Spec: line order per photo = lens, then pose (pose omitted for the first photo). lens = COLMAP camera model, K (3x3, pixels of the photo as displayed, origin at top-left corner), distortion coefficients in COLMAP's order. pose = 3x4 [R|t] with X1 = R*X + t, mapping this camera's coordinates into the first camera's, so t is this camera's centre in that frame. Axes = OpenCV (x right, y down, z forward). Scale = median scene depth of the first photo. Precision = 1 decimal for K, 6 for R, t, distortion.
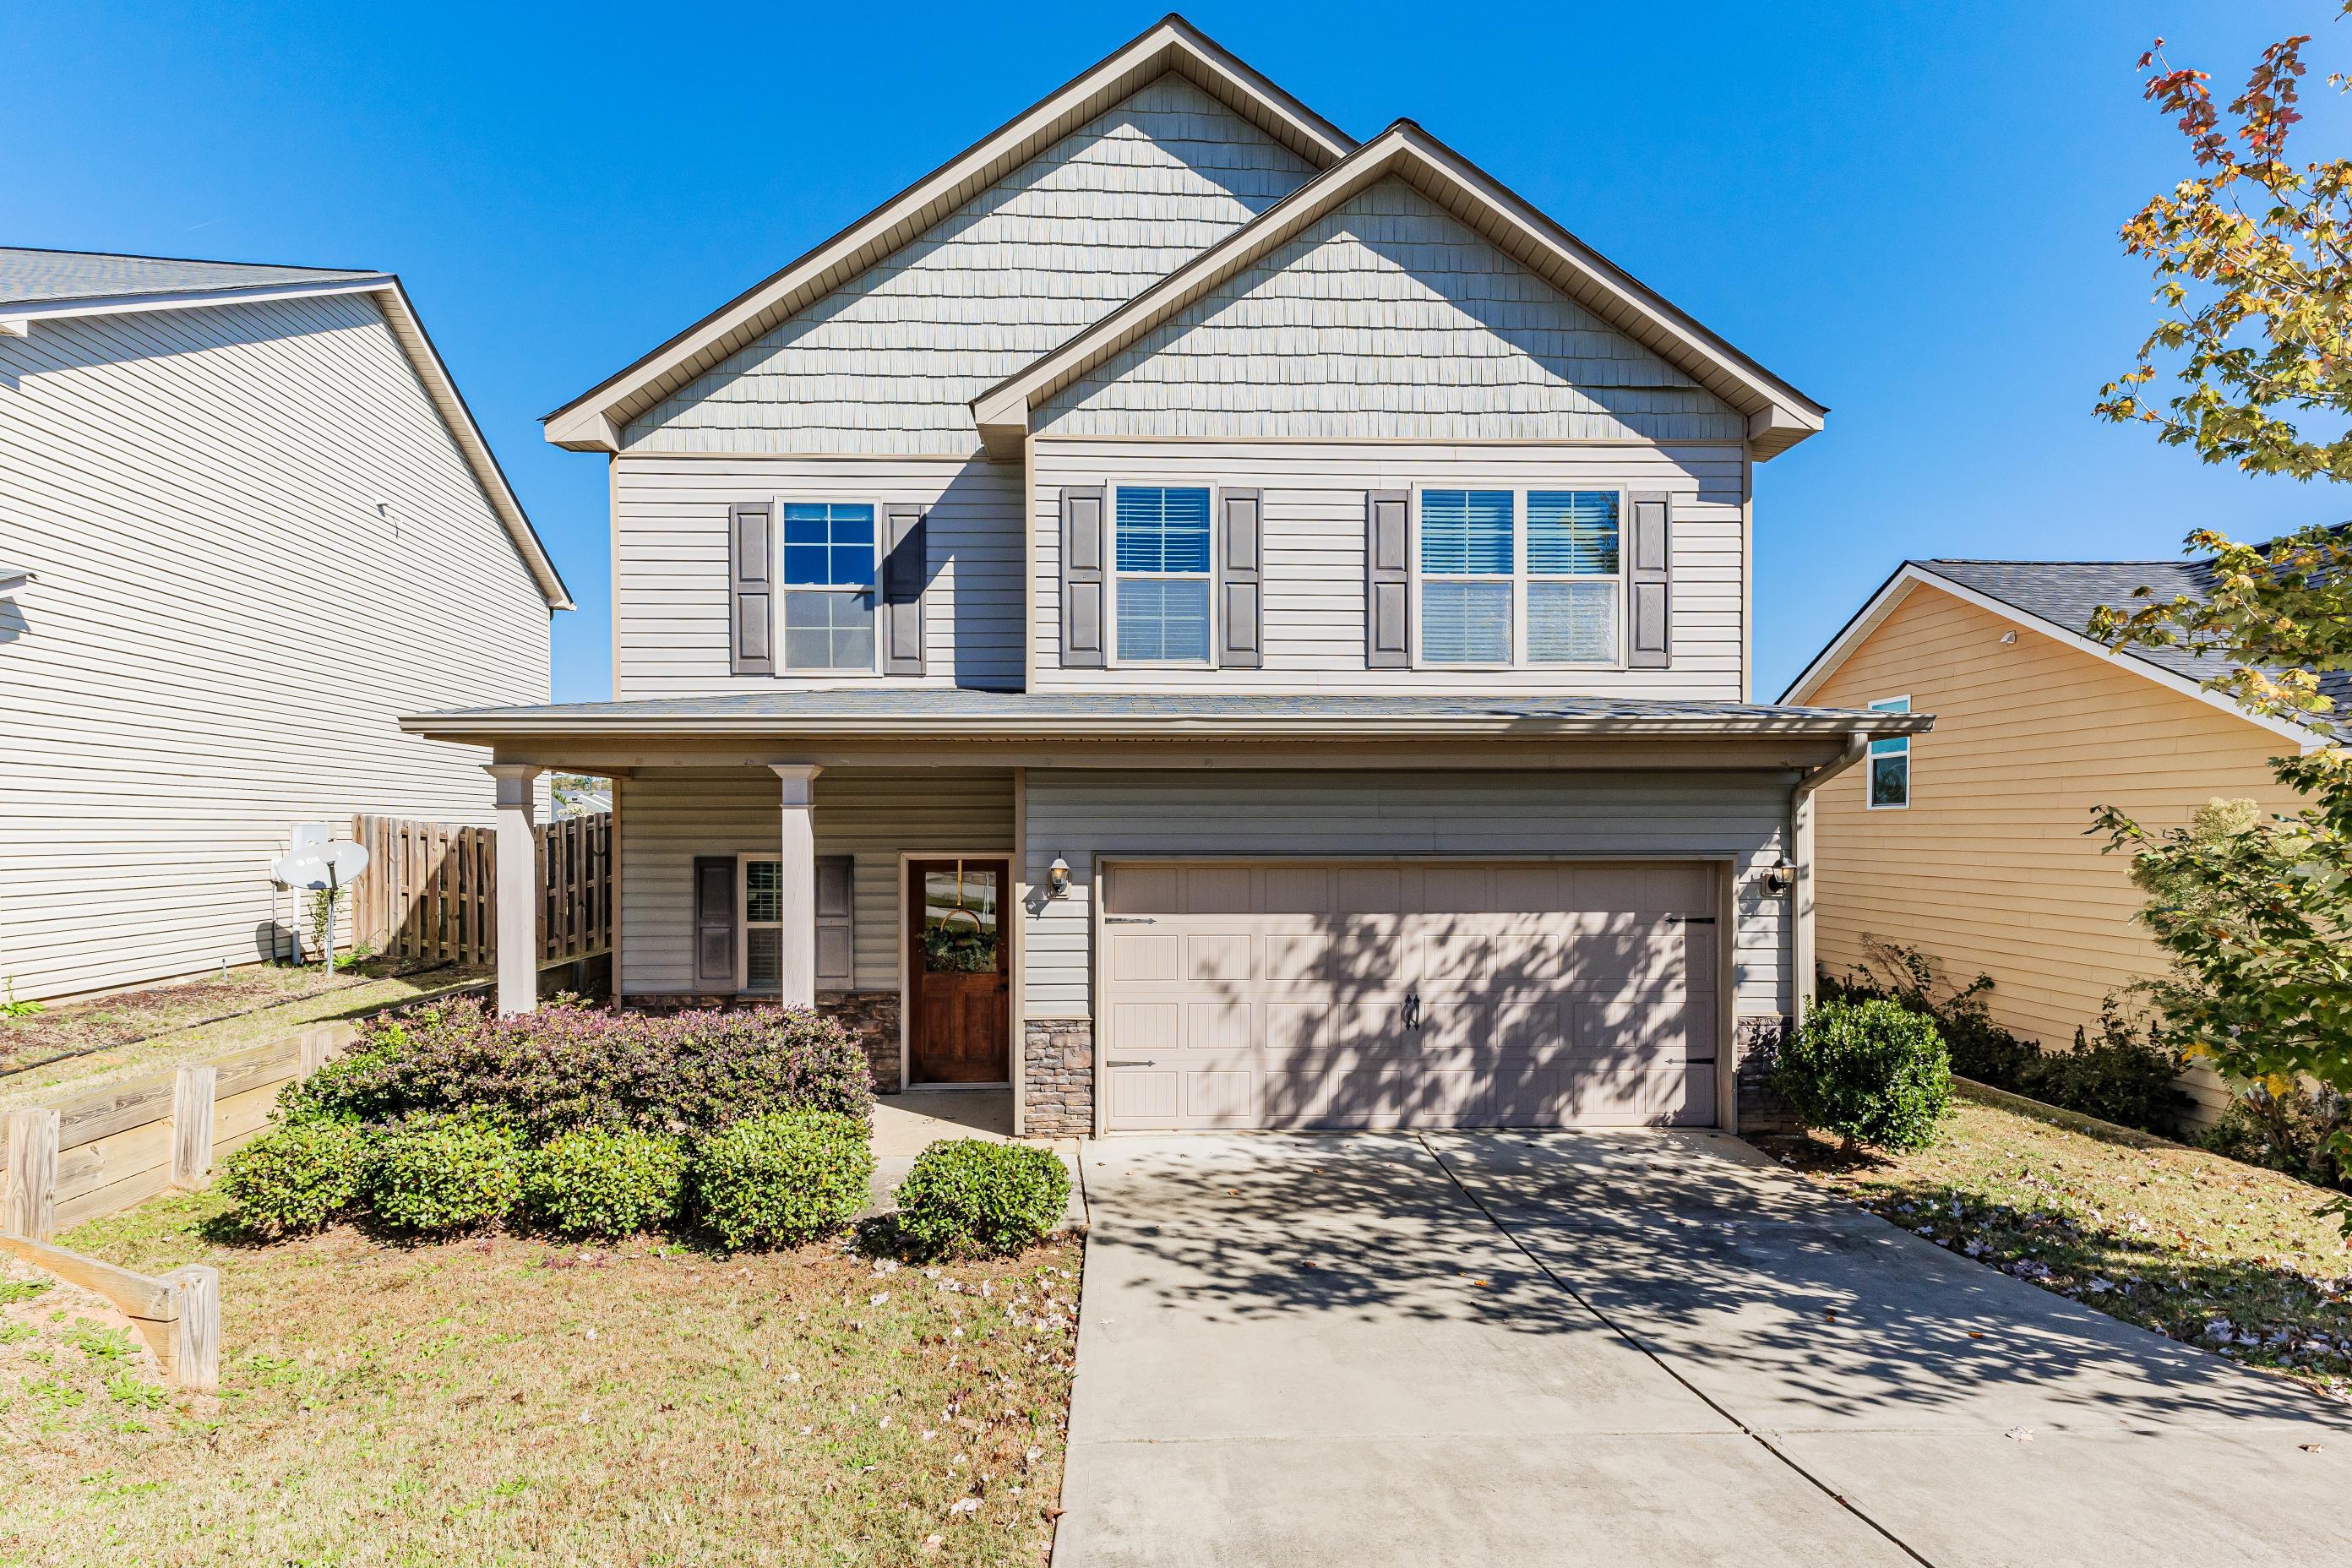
lens RADIAL K [[1088.6, 0, 1181.2], [0, 1088.6, 873.5], [0, 0, 1]] dist [0.014970, -0.000017]
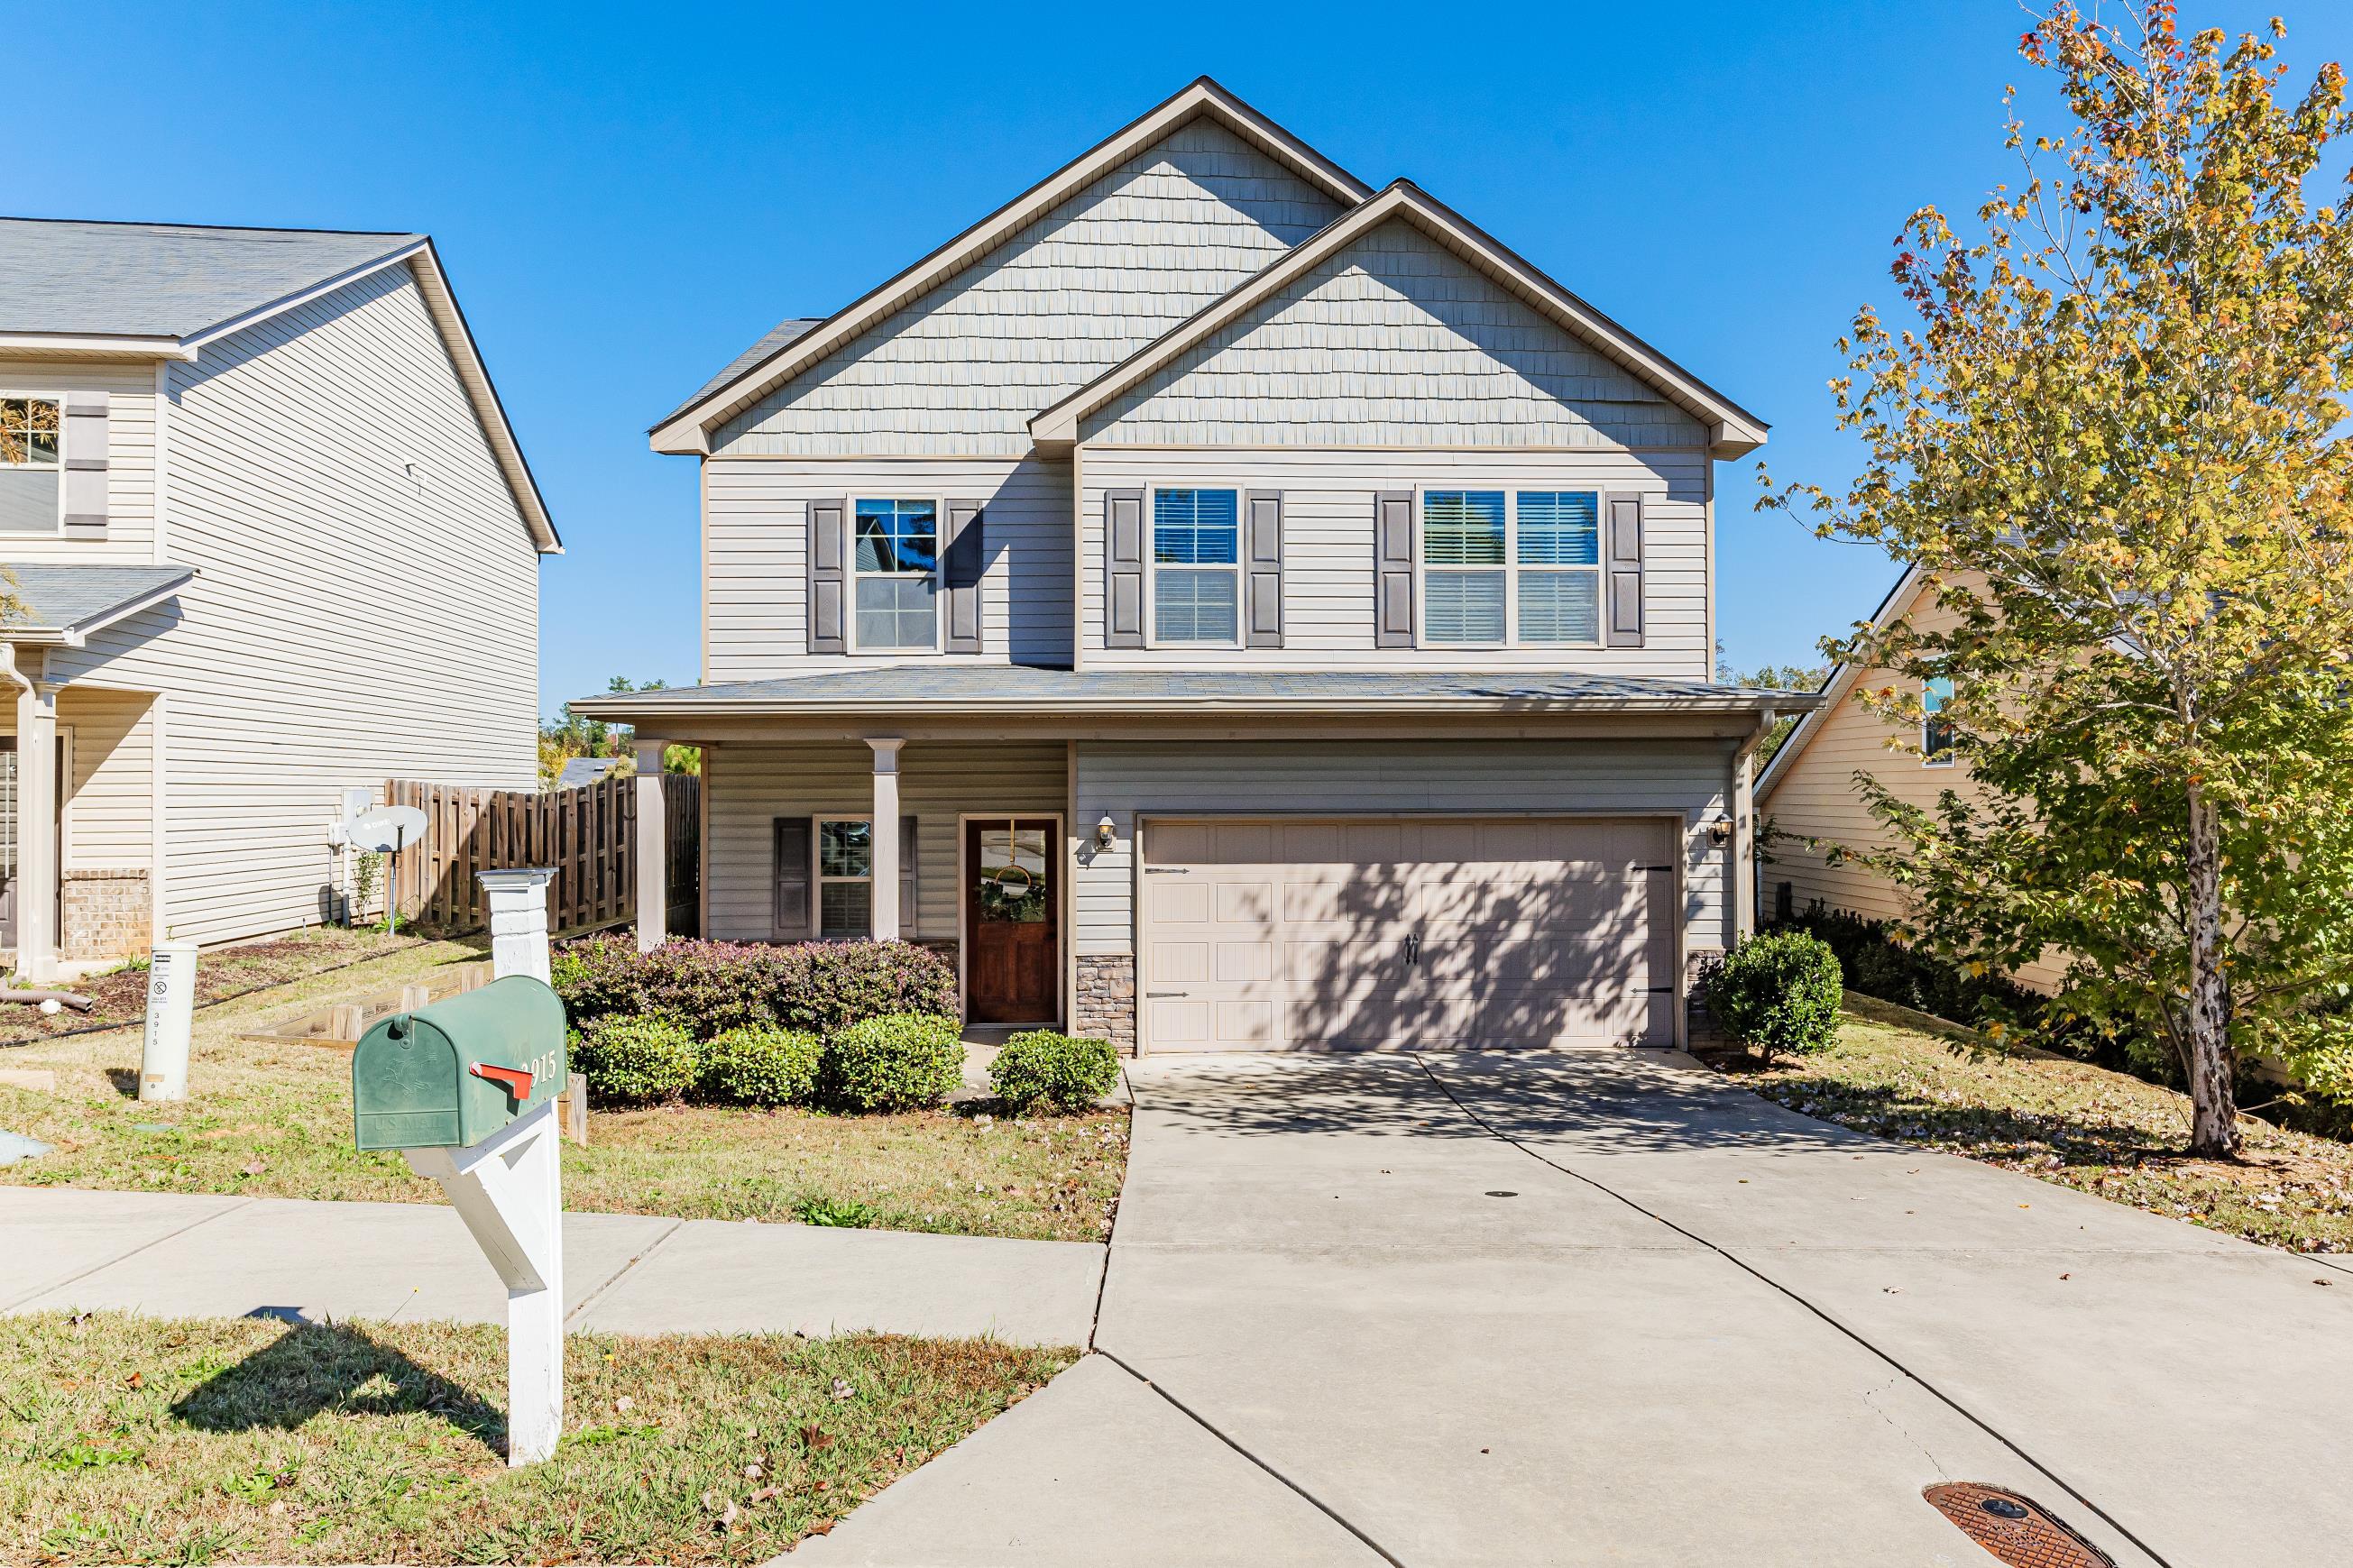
lens RADIAL K [[1370.6, 0, 1176.5], [0, 1370.6, 784.0], [0, 0, 1]] dist [-0.000962, -0.000052]
pose [[0.999095, -0.004053, -0.042331, 0.022673], [0.002149, 0.998988, -0.044934, 0.015478], [0.042470, 0.044803, 0.998093, -0.410529]]
